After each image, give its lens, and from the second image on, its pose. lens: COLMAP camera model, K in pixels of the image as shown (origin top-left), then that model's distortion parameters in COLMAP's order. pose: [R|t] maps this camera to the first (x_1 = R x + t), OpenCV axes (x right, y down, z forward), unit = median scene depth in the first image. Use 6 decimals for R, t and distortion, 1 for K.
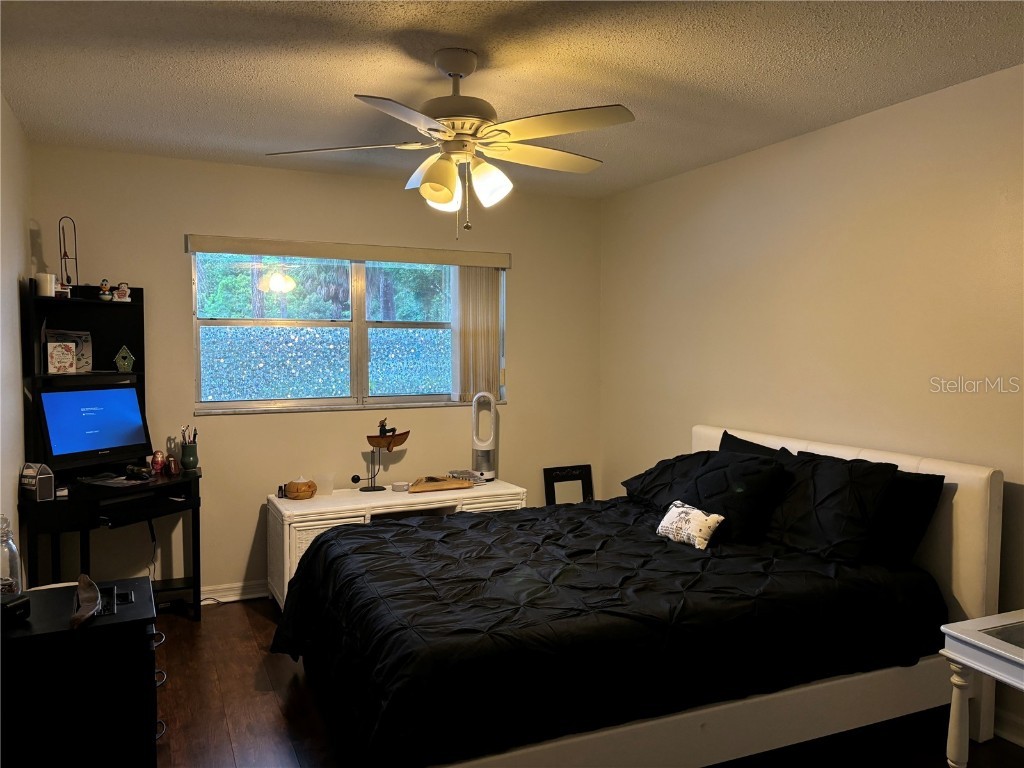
lens RADIAL K [[773.0, 0, 512.2], [0, 773.0, 388.7], [0, 0, 1]] dist [0.055641, -0.063194]
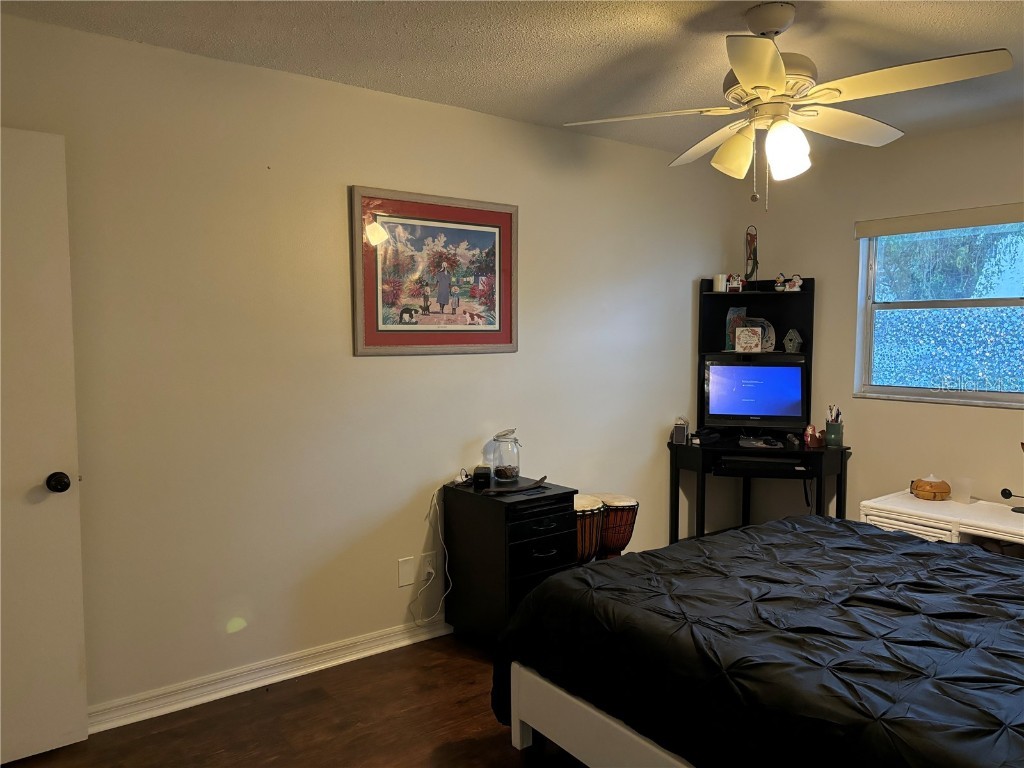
lens RADIAL K [[773.0, 0, 512.2], [0, 773.0, 388.7], [0, 0, 1]] dist [0.055641, -0.063194]
pose [[0.211481, 0.071417, -0.974769, 0.573721], [-0.057406, 0.996513, 0.060555, -0.015085], [0.975695, 0.043151, 0.214843, 0.376081]]
